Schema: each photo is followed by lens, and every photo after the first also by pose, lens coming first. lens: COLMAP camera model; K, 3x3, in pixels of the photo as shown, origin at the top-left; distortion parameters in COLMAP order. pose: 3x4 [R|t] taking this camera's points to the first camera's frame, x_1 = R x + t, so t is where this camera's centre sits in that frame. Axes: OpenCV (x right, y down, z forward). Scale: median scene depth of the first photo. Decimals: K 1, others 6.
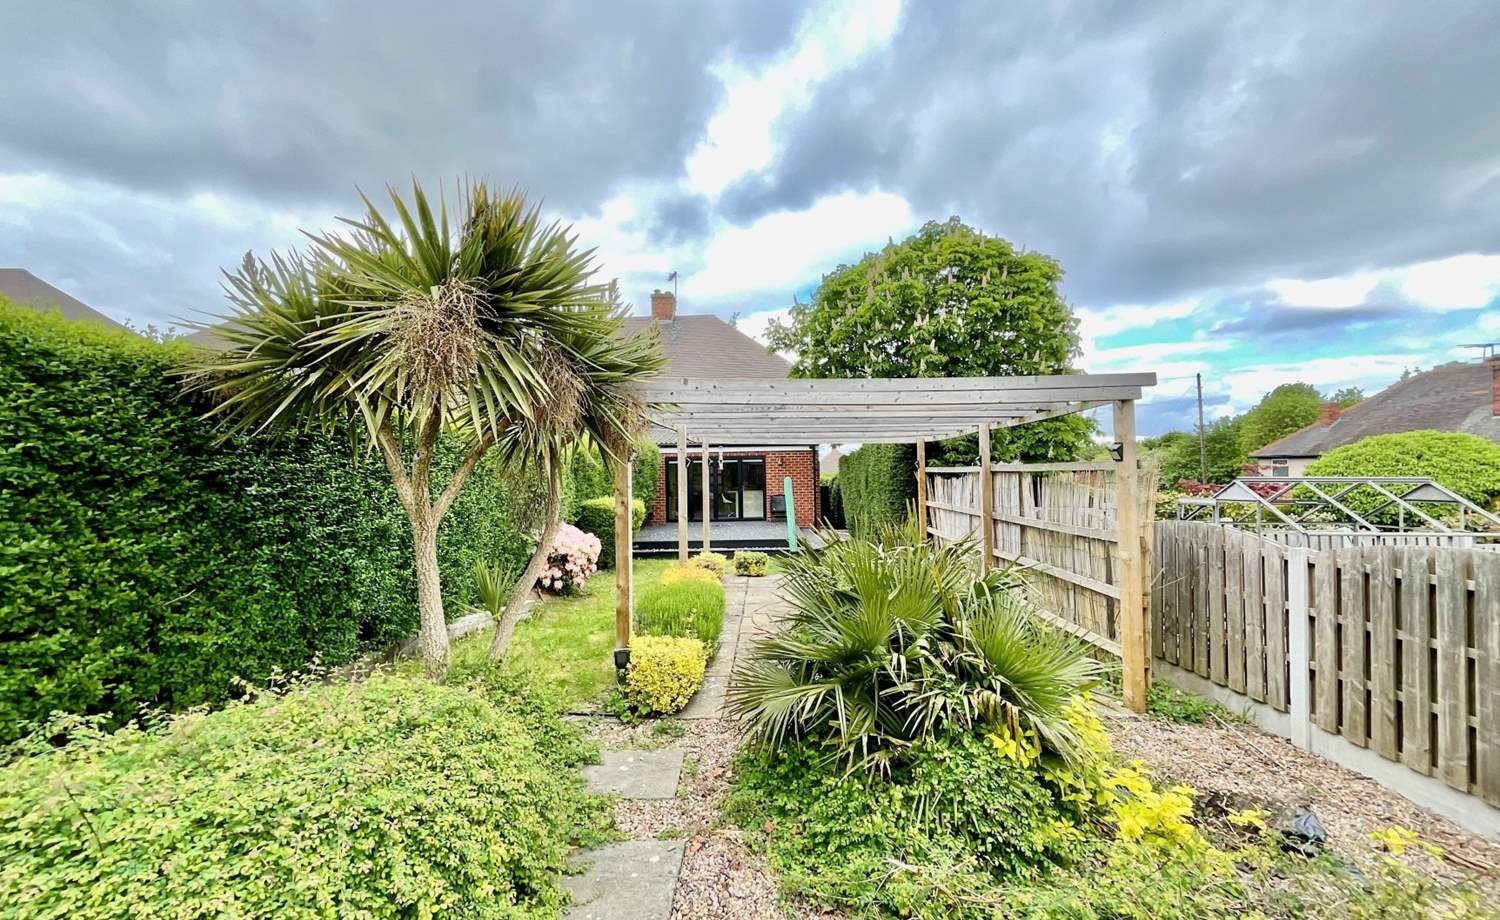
lens RADIAL K [[616.1, 0, 750.0], [0, 616.1, 460.0], [0, 0, 1]] dist [-0.000813, -0.000120]
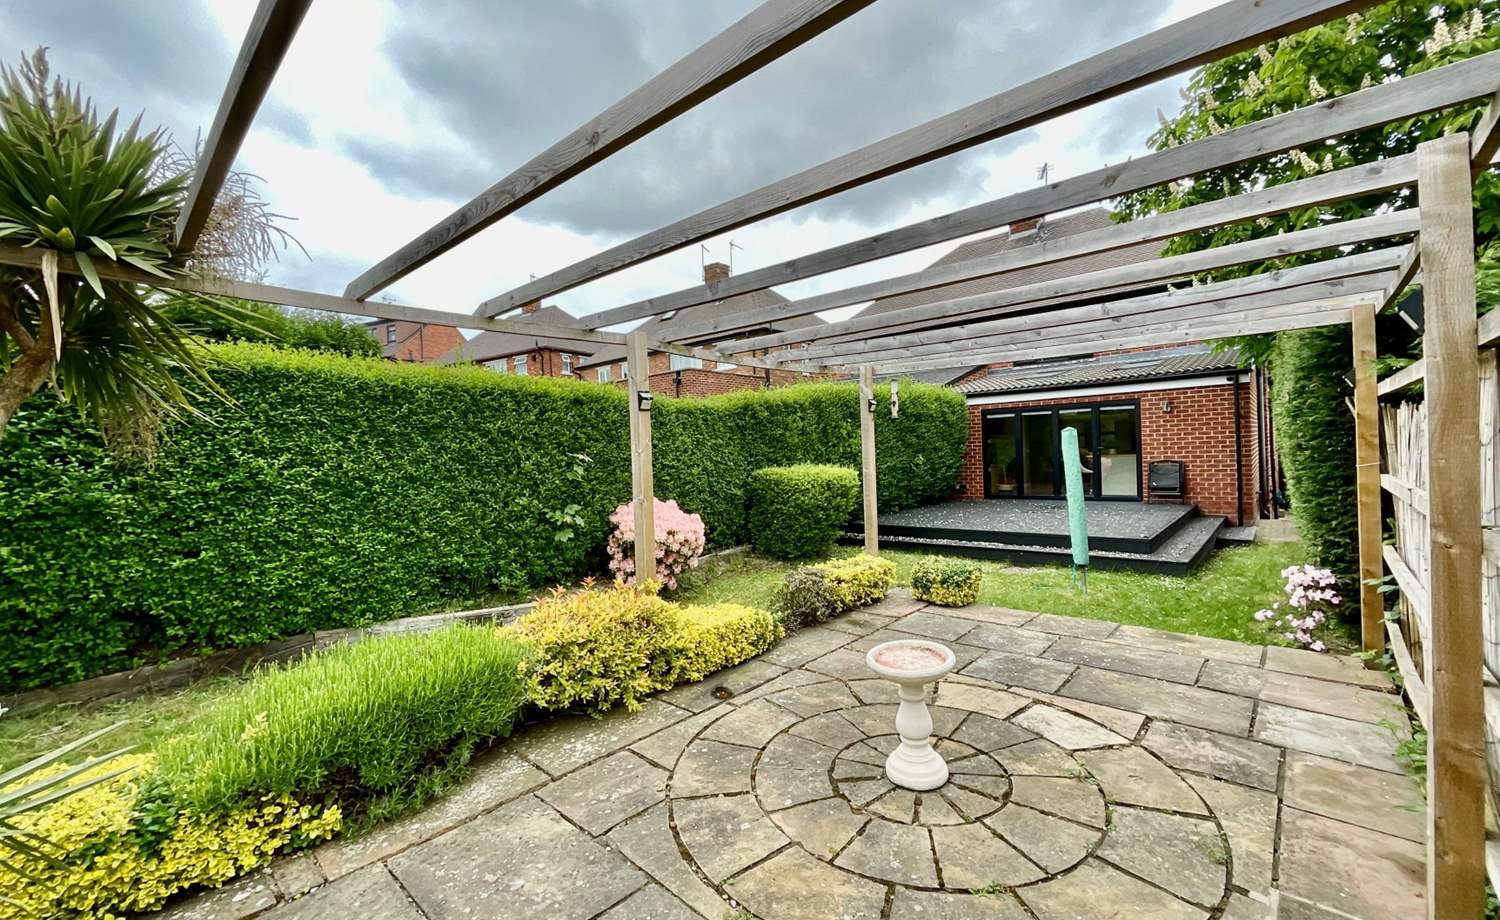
lens RADIAL K [[616.1, 0, 750.0], [0, 616.1, 460.0], [0, 0, 1]] dist [-0.000813, -0.000120]
pose [[0.760122, -0.005977, -0.649752, 0.215042], [0.039389, 0.998543, 0.036893, 0.027348], [0.648585, -0.053636, 0.759250, 0.425628]]
